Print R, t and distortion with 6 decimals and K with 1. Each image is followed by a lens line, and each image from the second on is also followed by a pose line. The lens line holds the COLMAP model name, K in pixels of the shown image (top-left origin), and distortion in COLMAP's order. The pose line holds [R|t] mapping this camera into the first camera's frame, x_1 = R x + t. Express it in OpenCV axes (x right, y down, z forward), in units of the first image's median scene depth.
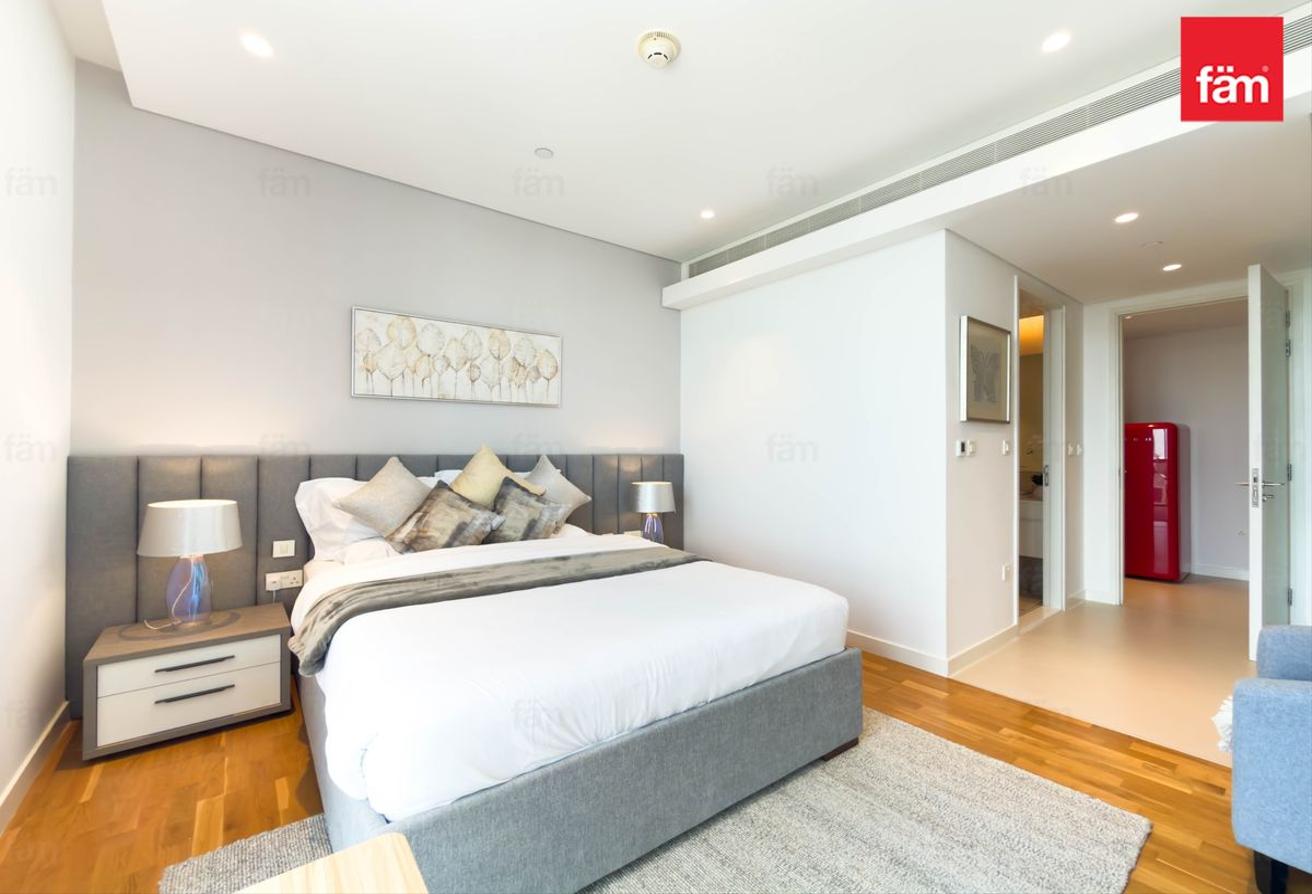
lens RADIAL K [[542.0, 0, 655.8], [0, 542.0, 444.5], [0, 0, 1]] dist [-0.002413, 0.000419]
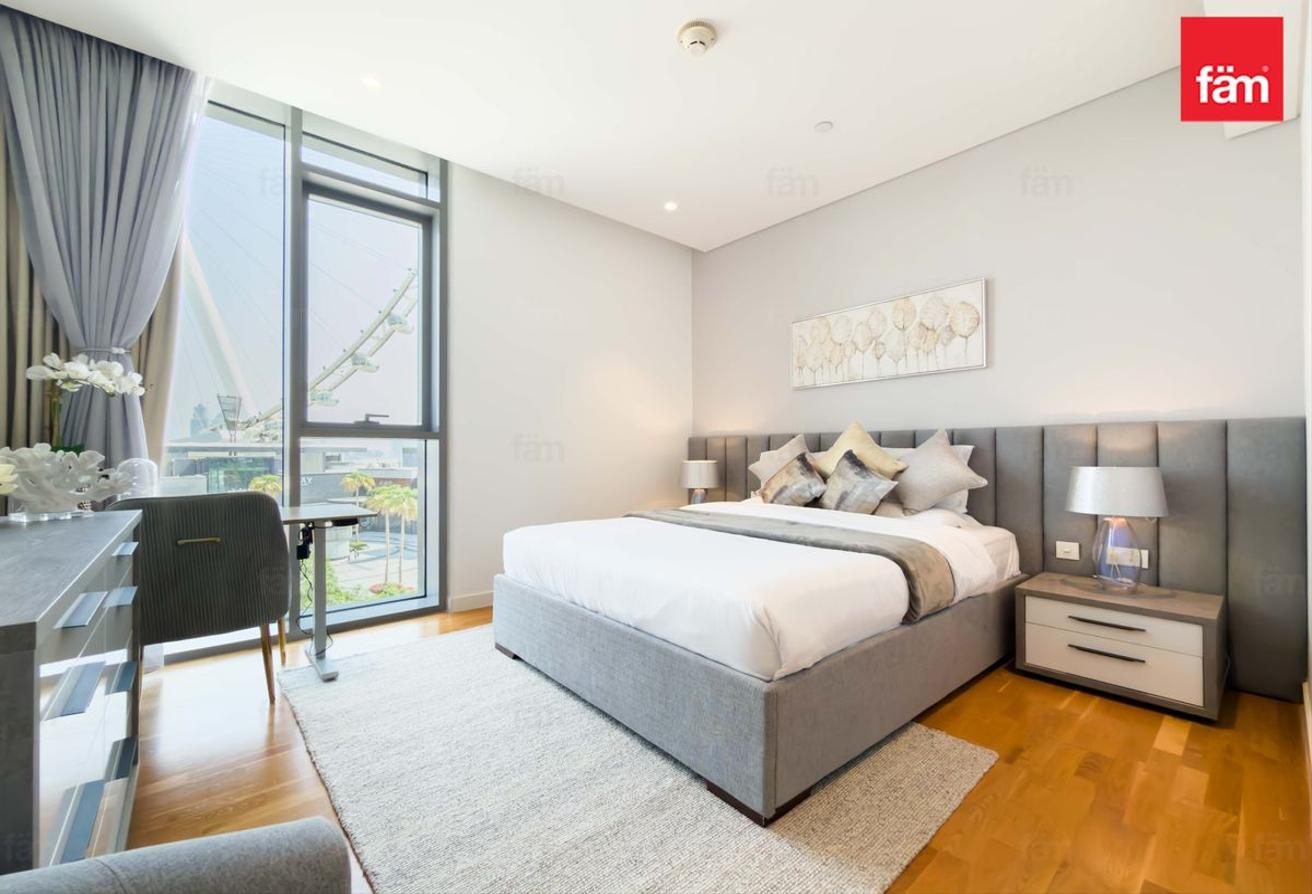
lens RADIAL K [[542.0, 0, 651.8], [0, 542.0, 451.1], [0, 0, 1]] dist [-0.002413, 0.000419]
pose [[0.034043, 0.022609, -0.999165, 0.663802], [0.049574, 0.998475, 0.024283, 0.011660], [0.998190, -0.050359, 0.032870, 0.518287]]
